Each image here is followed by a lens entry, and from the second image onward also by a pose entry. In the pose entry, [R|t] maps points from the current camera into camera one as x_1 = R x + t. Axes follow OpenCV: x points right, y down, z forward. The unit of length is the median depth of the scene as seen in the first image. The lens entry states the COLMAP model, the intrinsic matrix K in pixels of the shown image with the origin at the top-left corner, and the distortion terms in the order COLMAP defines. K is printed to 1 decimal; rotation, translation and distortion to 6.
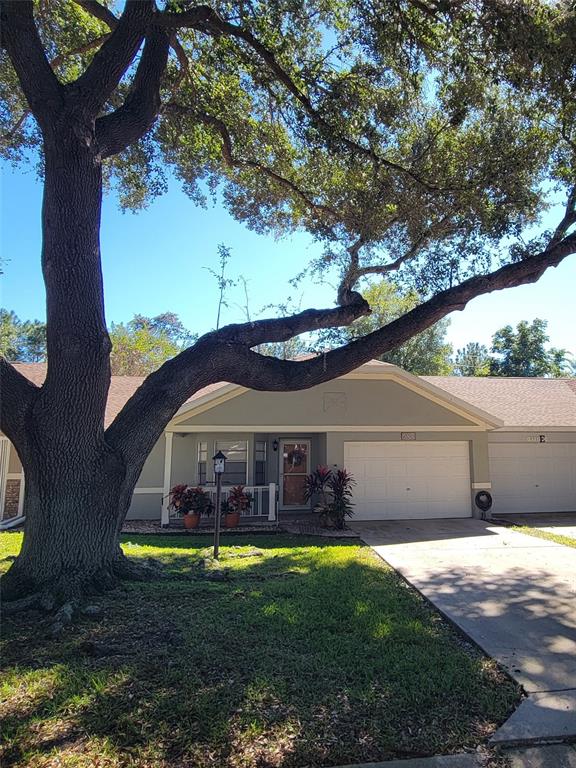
lens RADIAL K [[566.3, 0, 293.3], [0, 566.3, 382.8], [0, 0, 1]] dist [-0.005171, 0.007636]
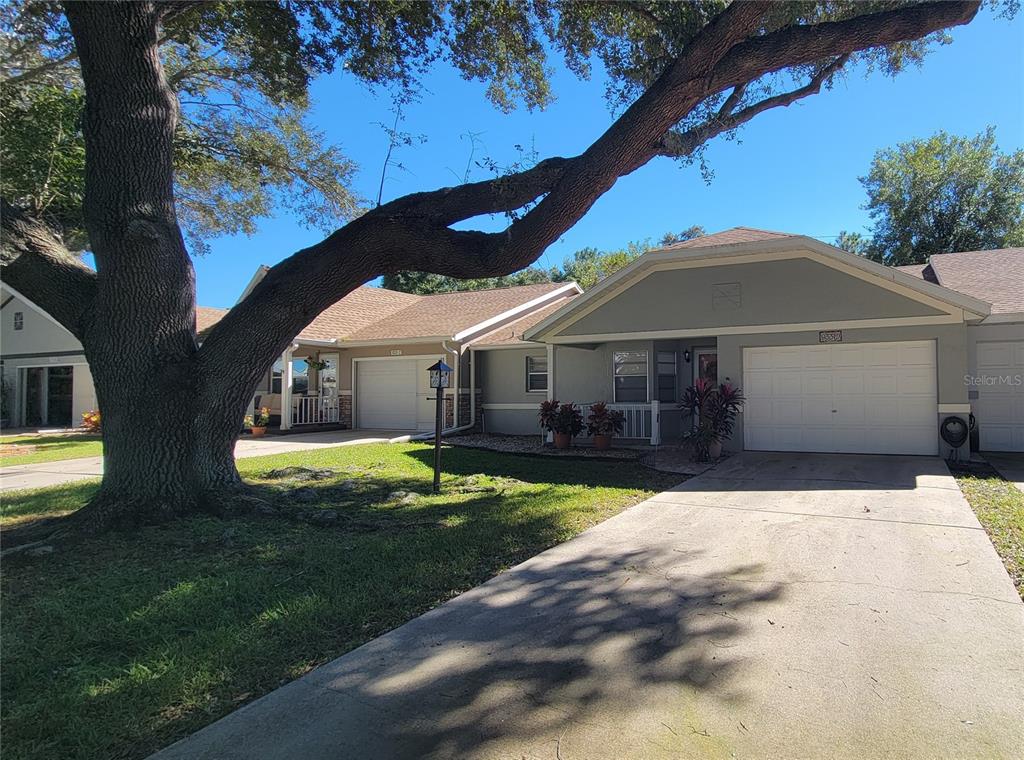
lens RADIAL K [[564.3, 0, 516.2], [0, 564.3, 382.5], [0, 0, 1]] dist [-0.029612, -0.000742]
pose [[0.869816, -0.001804, -0.493373, 0.255128], [0.075180, 0.988800, 0.128927, 0.039401], [0.487615, -0.149234, 0.860210, 0.258066]]
